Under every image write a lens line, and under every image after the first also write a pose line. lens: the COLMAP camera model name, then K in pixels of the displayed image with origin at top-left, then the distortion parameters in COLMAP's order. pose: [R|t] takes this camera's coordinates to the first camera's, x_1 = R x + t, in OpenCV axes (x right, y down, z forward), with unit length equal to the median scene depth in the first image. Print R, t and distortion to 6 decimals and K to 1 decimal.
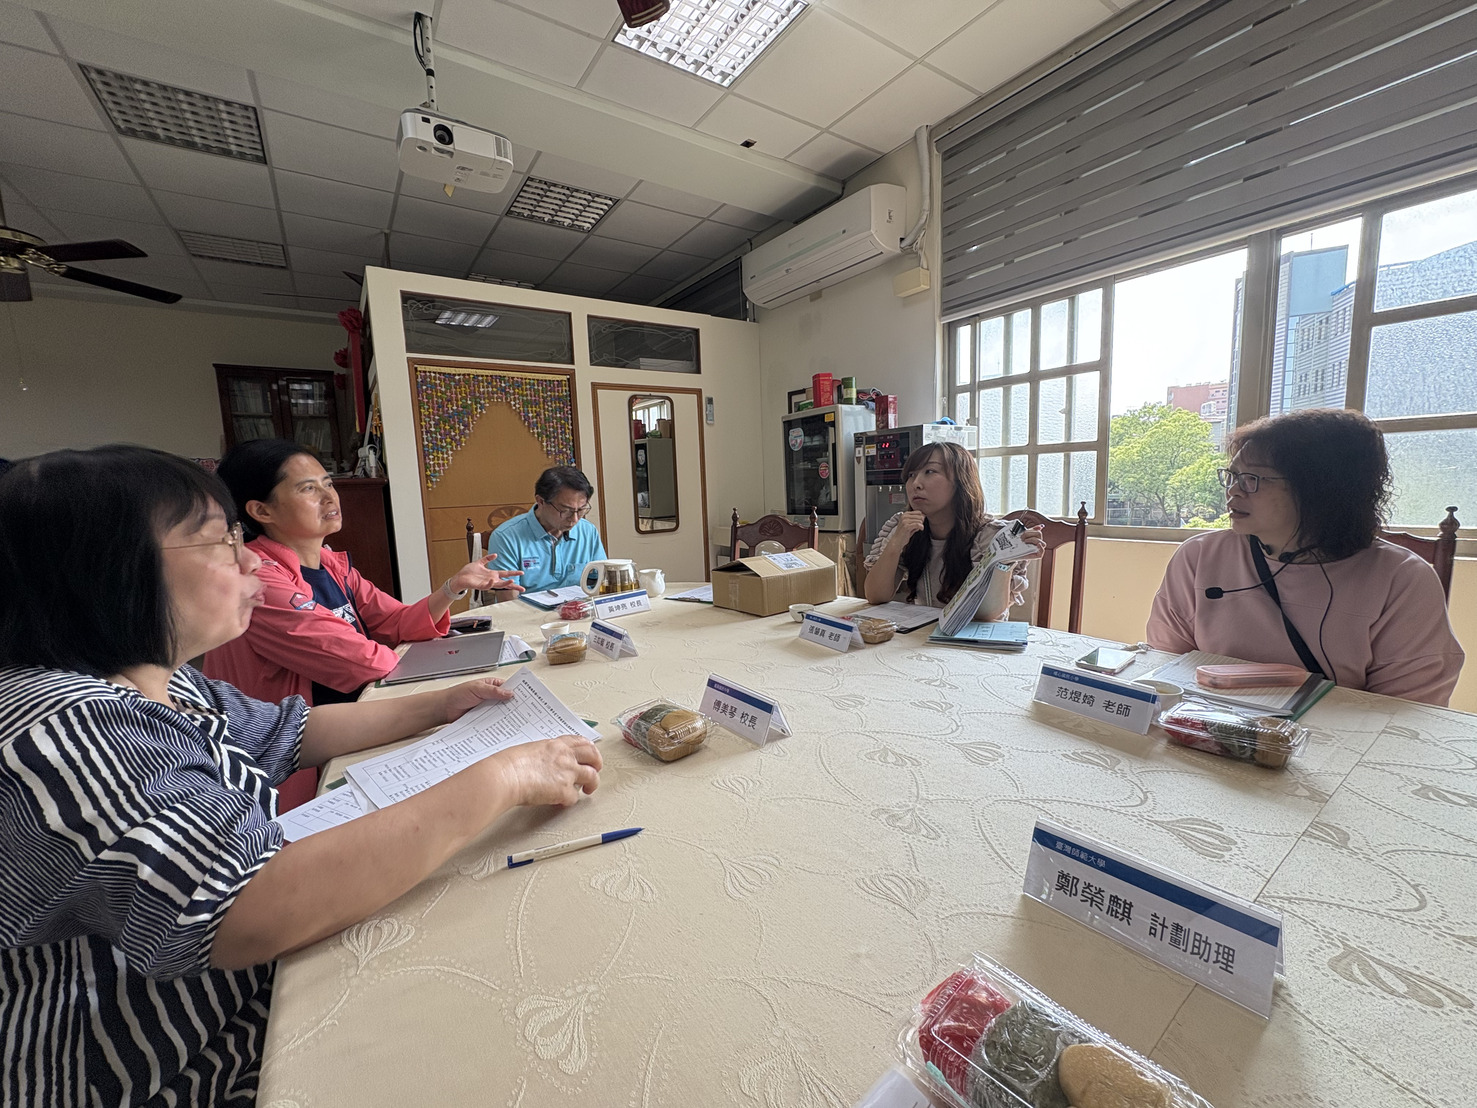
lens RADIAL K [[584.9, 0, 739.2], [0, 584.9, 550.6], [0, 0, 1]] dist [-0.001249, 0.000205]
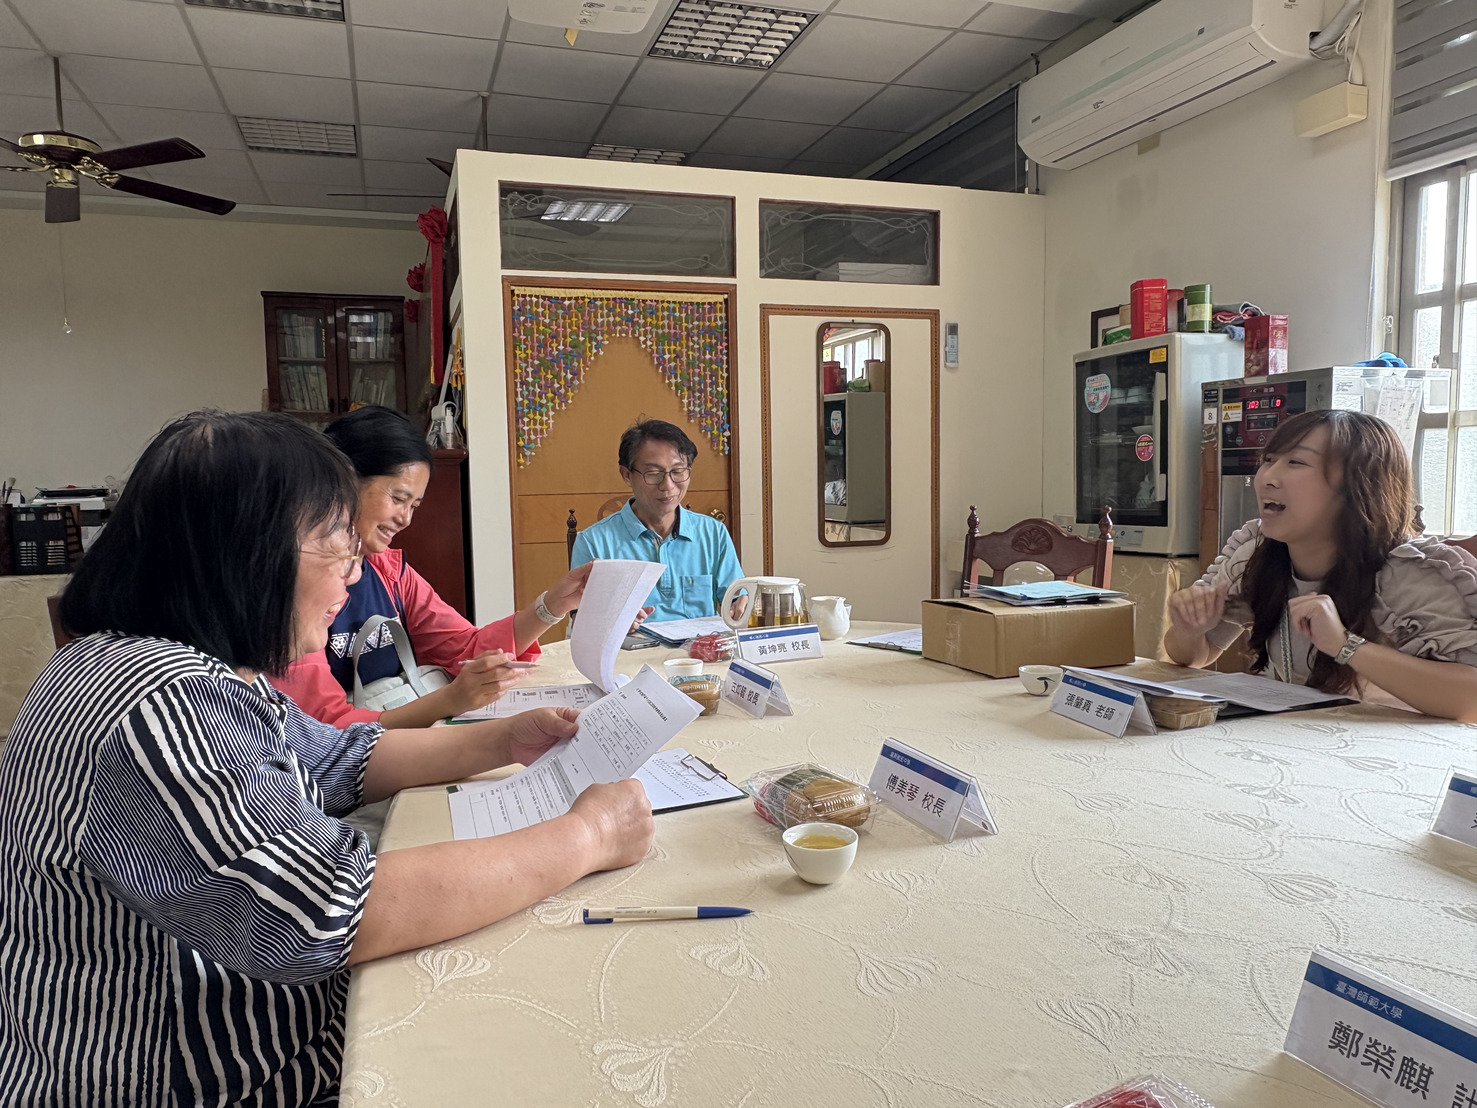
lens RADIAL K [[1004.5, 0, 722.6], [0, 1004.5, 559.5], [0, 0, 1]] dist [-0.006030, 0.004813]
pose [[0.959673, 0.044605, -0.277558, 0.026352], [-0.051210, 0.998550, -0.016589, 0.010333], [0.276416, 0.030134, 0.960566, -0.057738]]
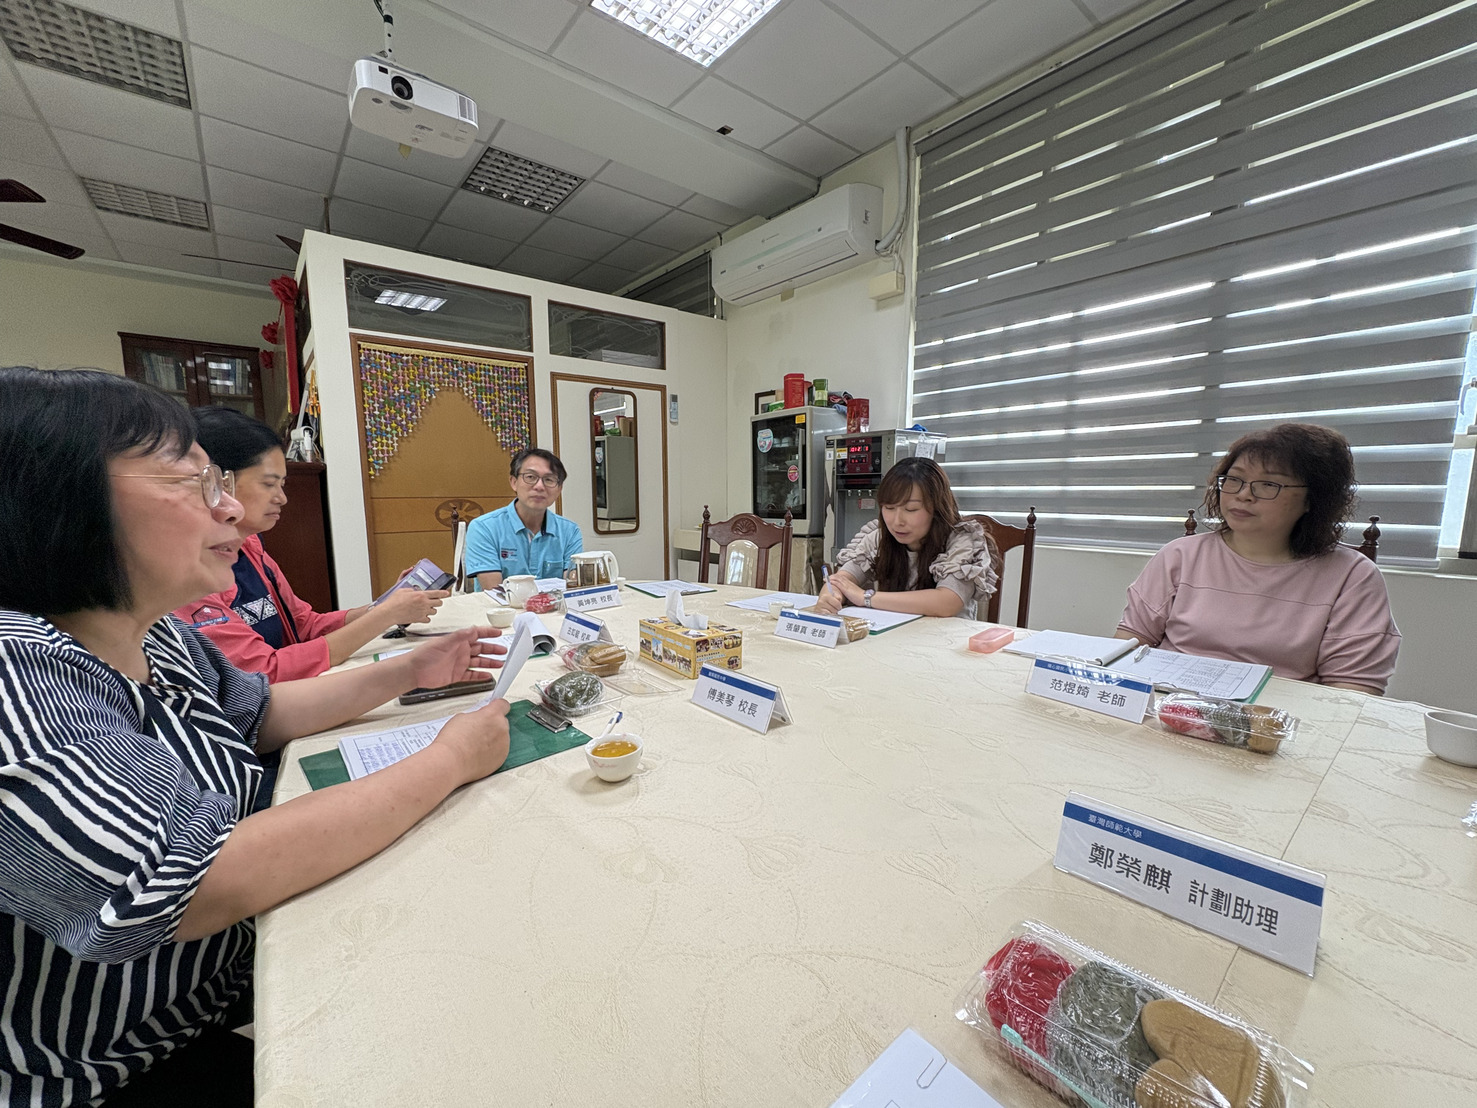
lens RADIAL K [[597.3, 0, 736.6], [0, 597.3, 568.3], [0, 0, 1]] dist [-0.000558, -0.000342]
pose [[0.996526, 0.025803, 0.079190, -0.024492], [-0.026765, 0.999580, 0.011112, 0.014267], [-0.078870, -0.013193, 0.996798, 0.007442]]
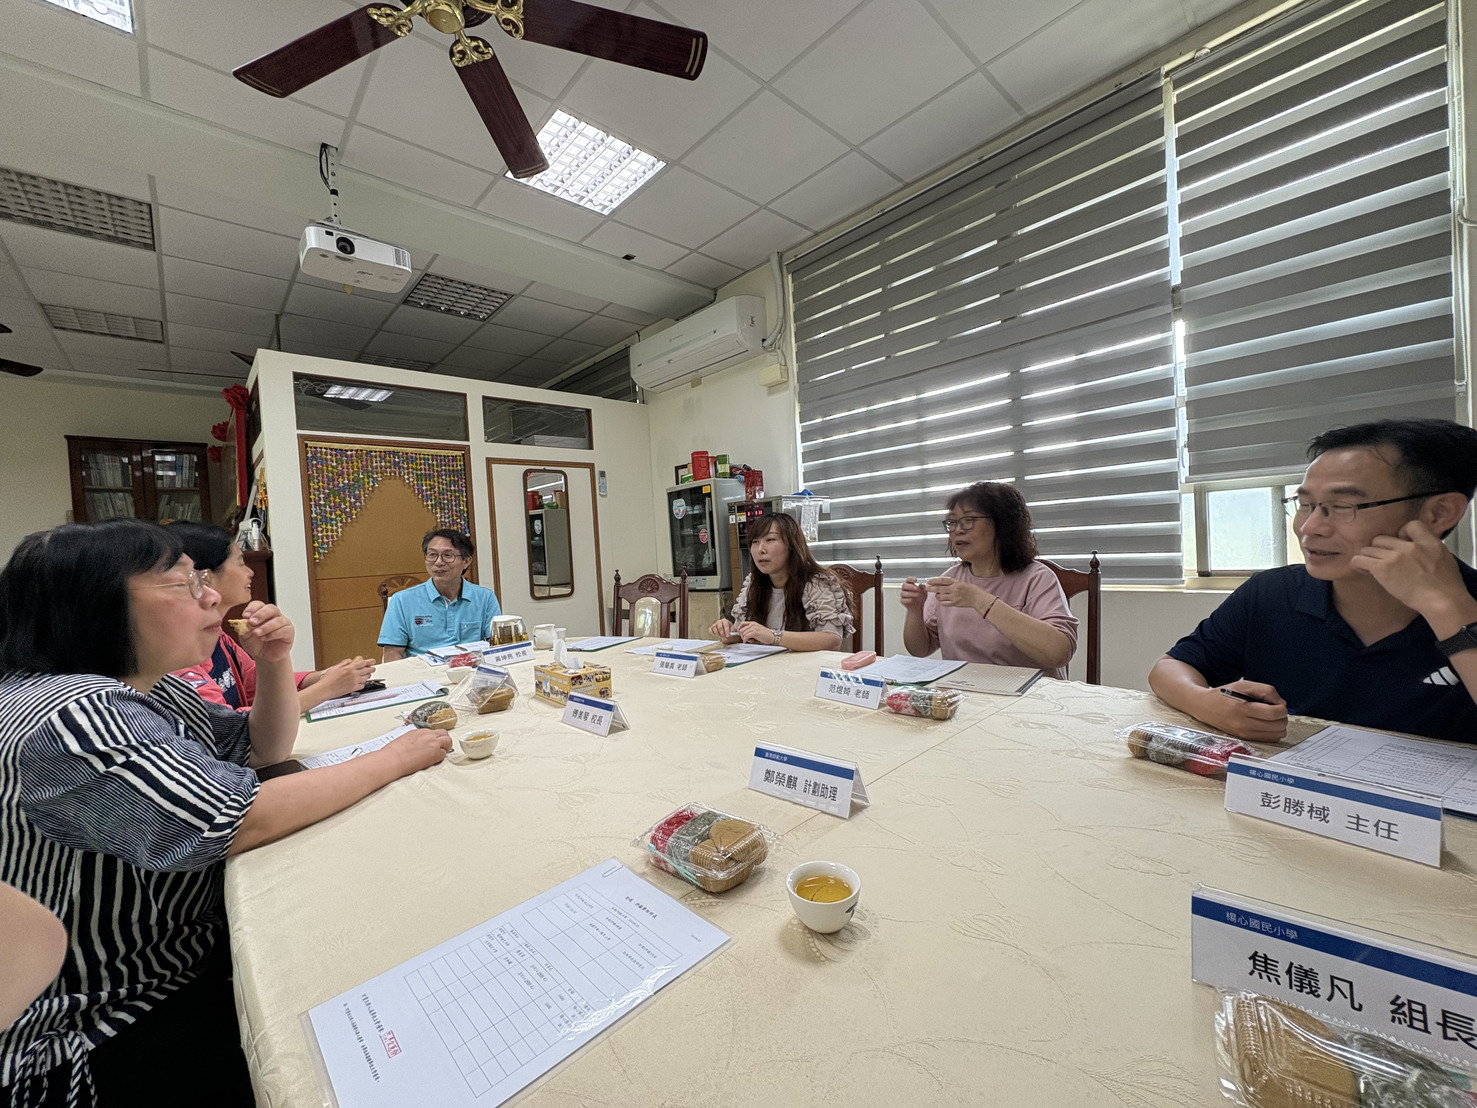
lens RADIAL K [[585.3, 0, 737.5], [0, 585.3, 557.9], [0, 0, 1]] dist [-0.001418, 0.000045]
pose [[0.988210, -0.022722, 0.151407, 0.039248], [0.038173, 0.994261, -0.099938, 0.020103], [-0.148267, 0.104540, 0.983406, -0.109191]]
